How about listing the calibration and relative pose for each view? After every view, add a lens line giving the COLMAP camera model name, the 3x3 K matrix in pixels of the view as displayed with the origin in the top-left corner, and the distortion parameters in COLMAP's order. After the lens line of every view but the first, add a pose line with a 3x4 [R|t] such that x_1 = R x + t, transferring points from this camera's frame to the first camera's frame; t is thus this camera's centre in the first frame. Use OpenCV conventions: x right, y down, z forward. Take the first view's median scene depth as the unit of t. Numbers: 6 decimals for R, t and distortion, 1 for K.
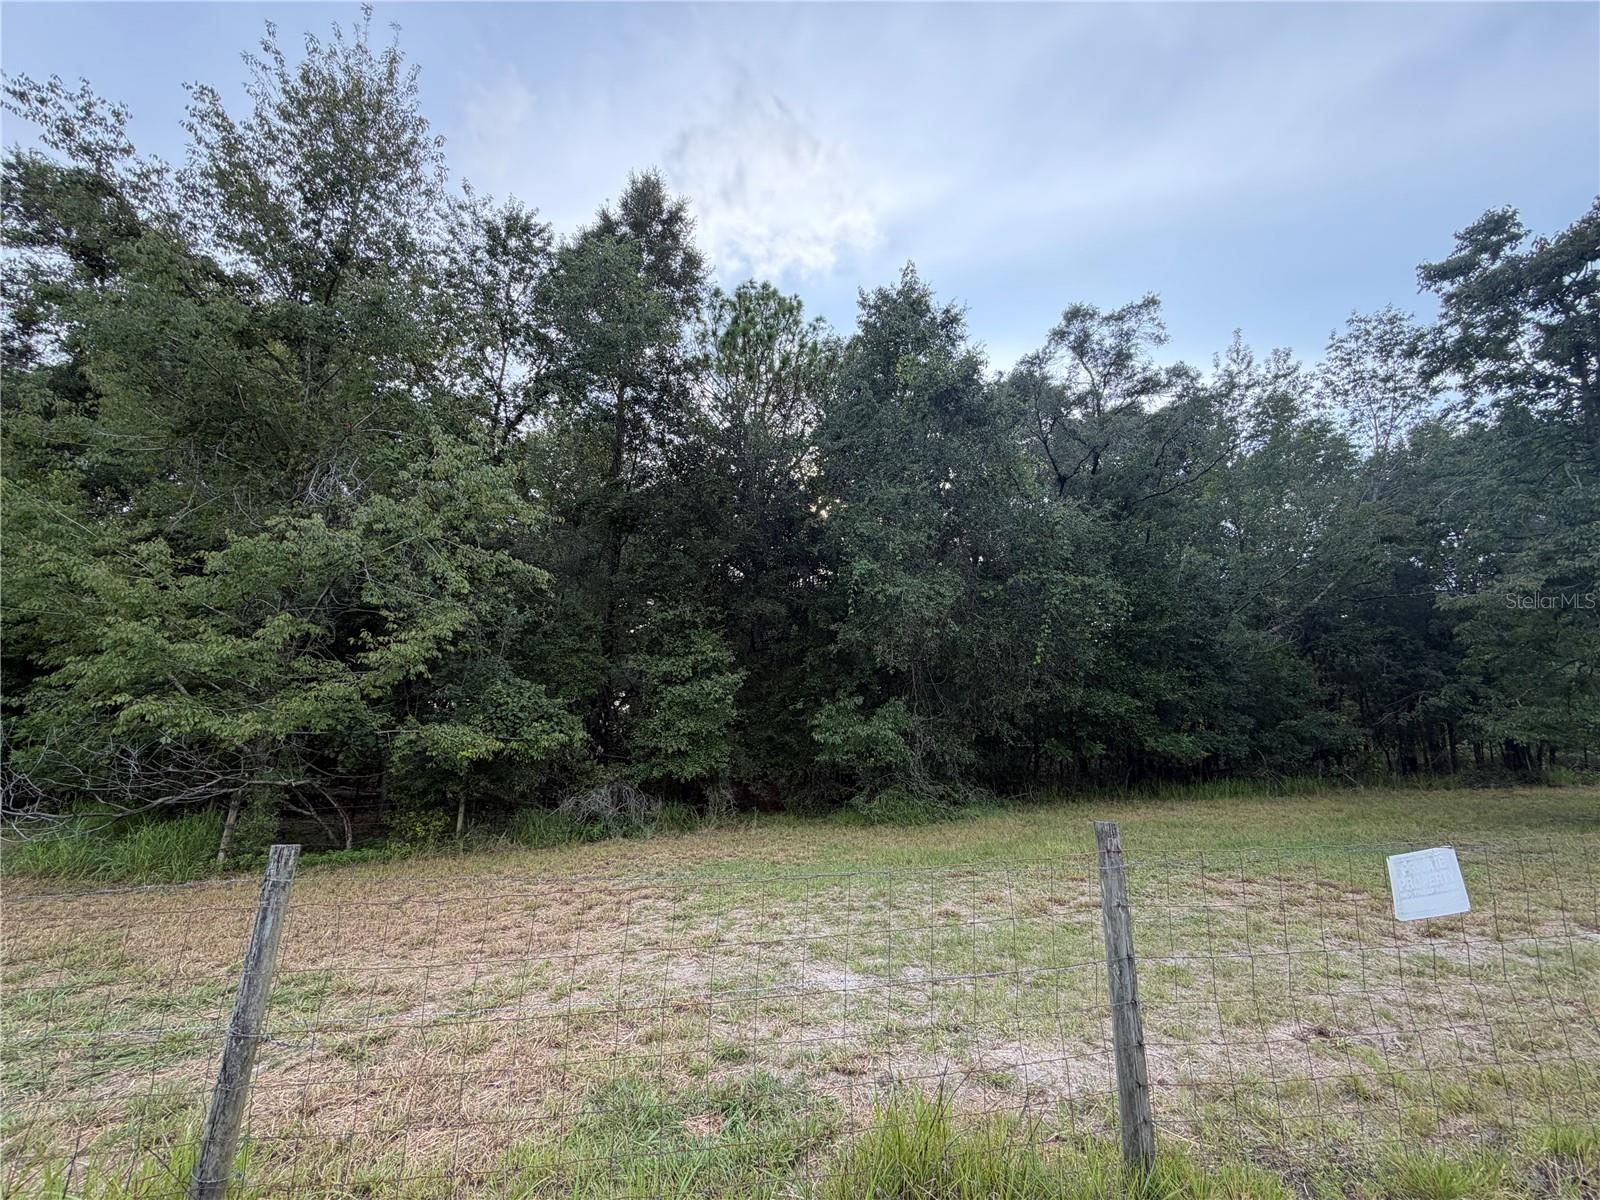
lens RADIAL K [[637.4, 0, 800.0], [0, 637.4, 600.0], [0, 0, 1]] dist [0.003029, 0.000325]
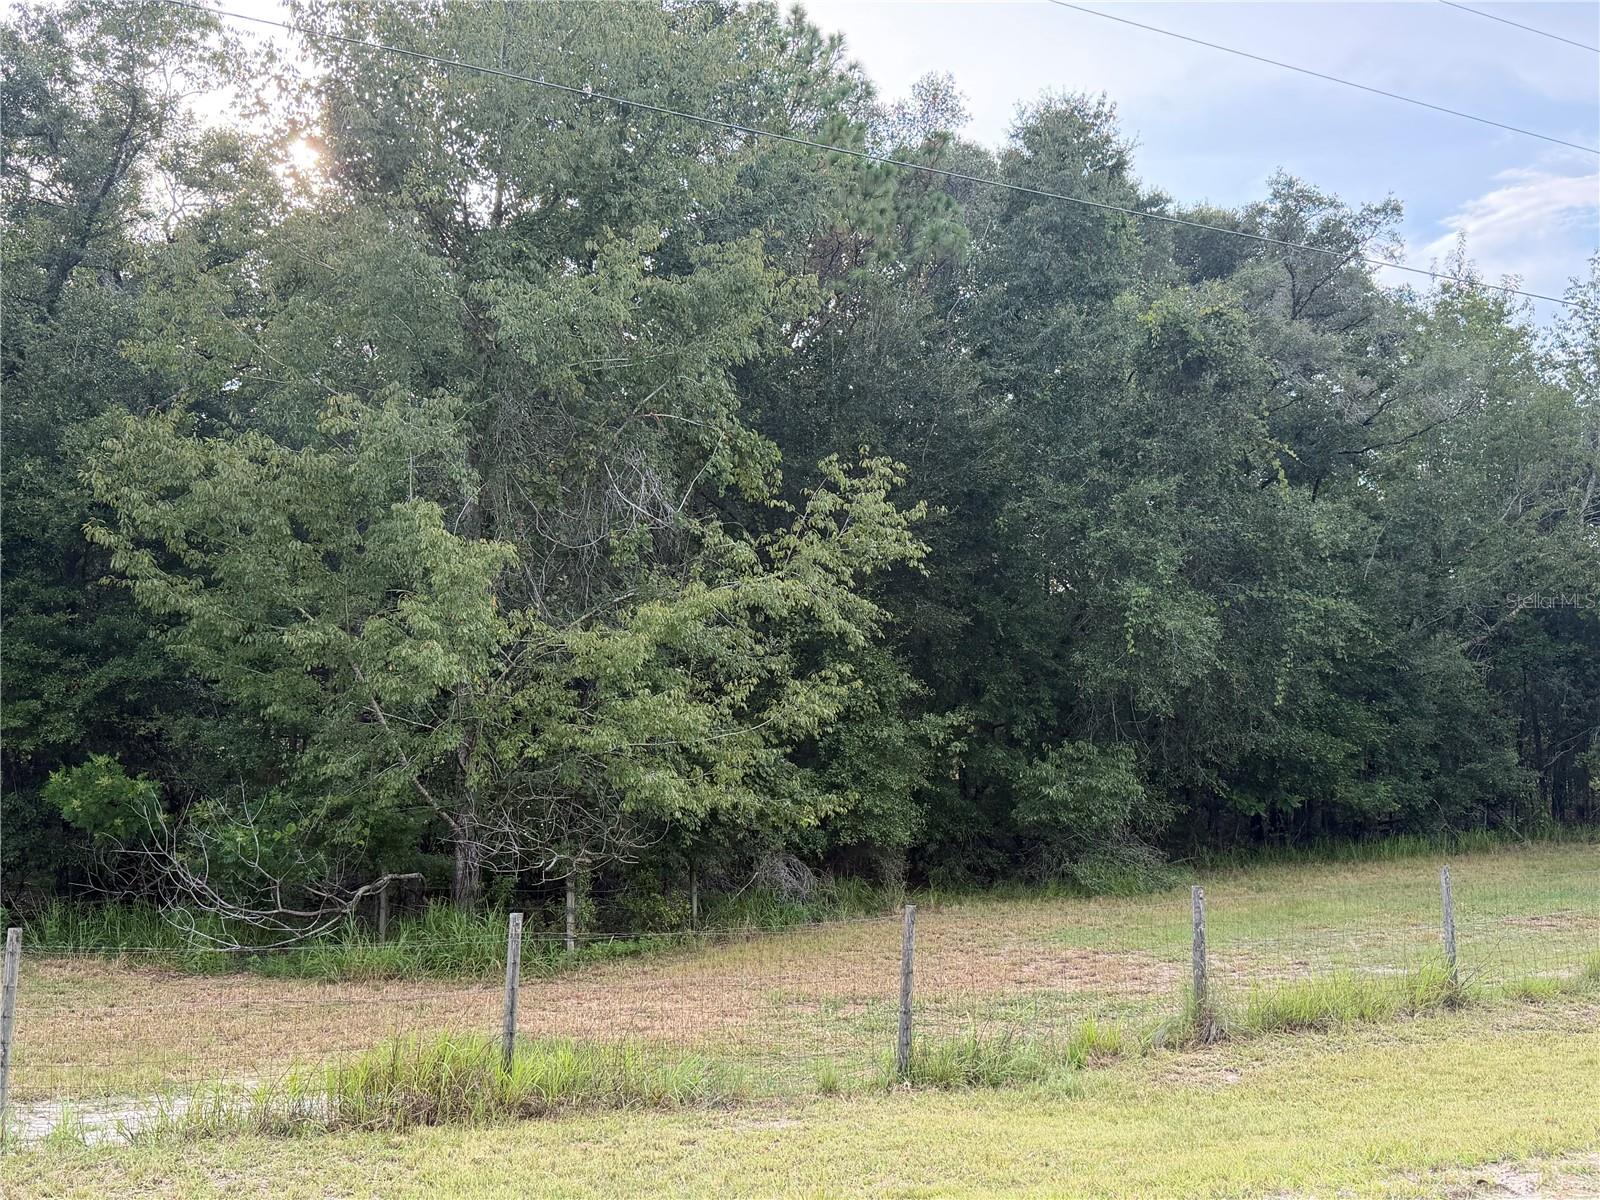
lens RADIAL K [[1635.8, 0, 800.0], [0, 1635.8, 600.0], [0, 0, 1]] dist [0.215593, -0.501962]
pose [[0.929062, 0.033513, 0.368403, -0.819021], [-0.077609, 0.991383, 0.105534, -0.174822], [-0.361692, -0.126639, 0.923657, -0.624904]]
